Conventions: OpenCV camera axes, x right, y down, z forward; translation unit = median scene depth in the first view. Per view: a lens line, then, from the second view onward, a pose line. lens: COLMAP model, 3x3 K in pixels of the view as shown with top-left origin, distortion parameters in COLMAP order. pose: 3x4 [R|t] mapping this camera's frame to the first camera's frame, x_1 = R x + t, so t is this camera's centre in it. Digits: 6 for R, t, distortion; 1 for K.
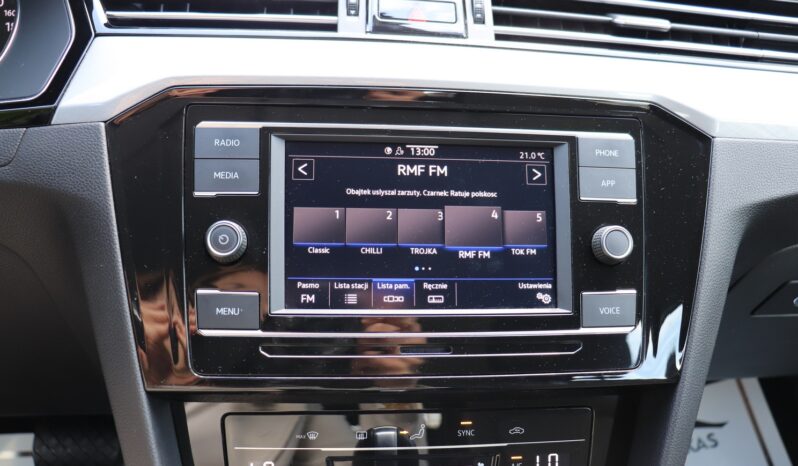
lens RADIAL K [[660.8, 0, 393.3], [0, 660.8, 219.0], [0, 0, 1]] dist [-0.174385, 0.149495]
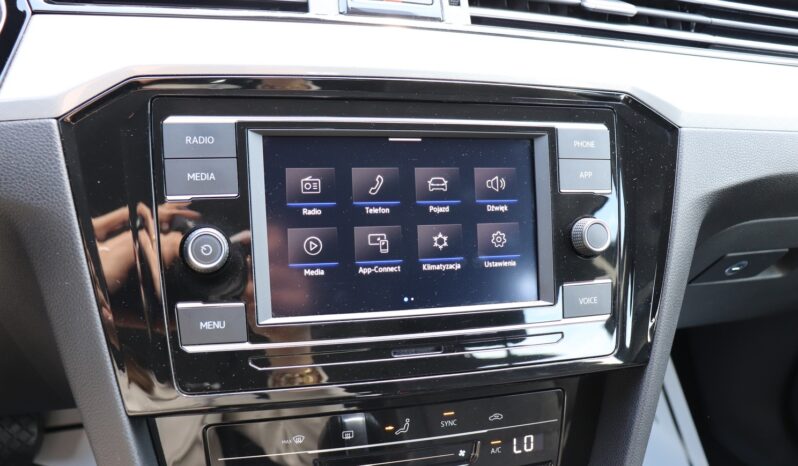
lens RADIAL K [[660.8, 0, 392.0], [0, 660.8, 225.2], [0, 0, 1]] dist [-0.174385, 0.149495]
pose [[0.984404, -0.028579, 0.173585, -0.147841], [0.010131, 0.994288, 0.106250, -0.089917], [-0.175630, -0.102834, 0.979071, 0.054607]]
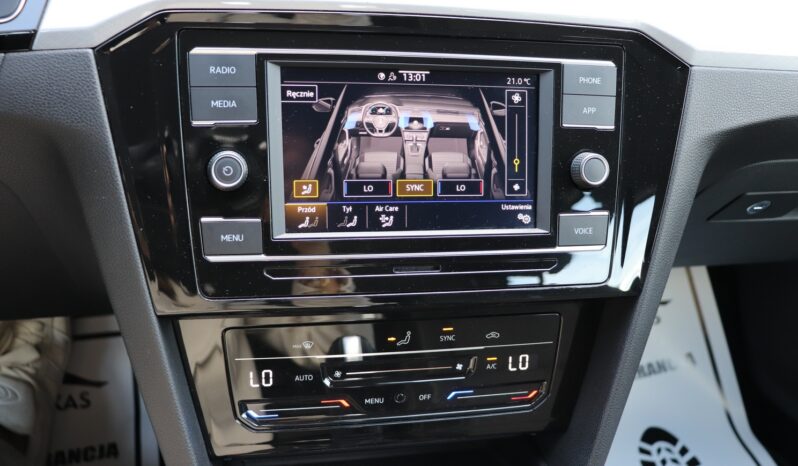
lens RADIAL K [[740.8, 0, 397.3], [0, 740.8, 235.6], [0, 0, 1]] dist [-0.098452, 0.000000]
pose [[0.993378, -0.009515, 0.114501, -0.117688], [-0.017882, 0.971617, 0.235882, -0.136116], [-0.113495, -0.236367, 0.965013, -0.160031]]
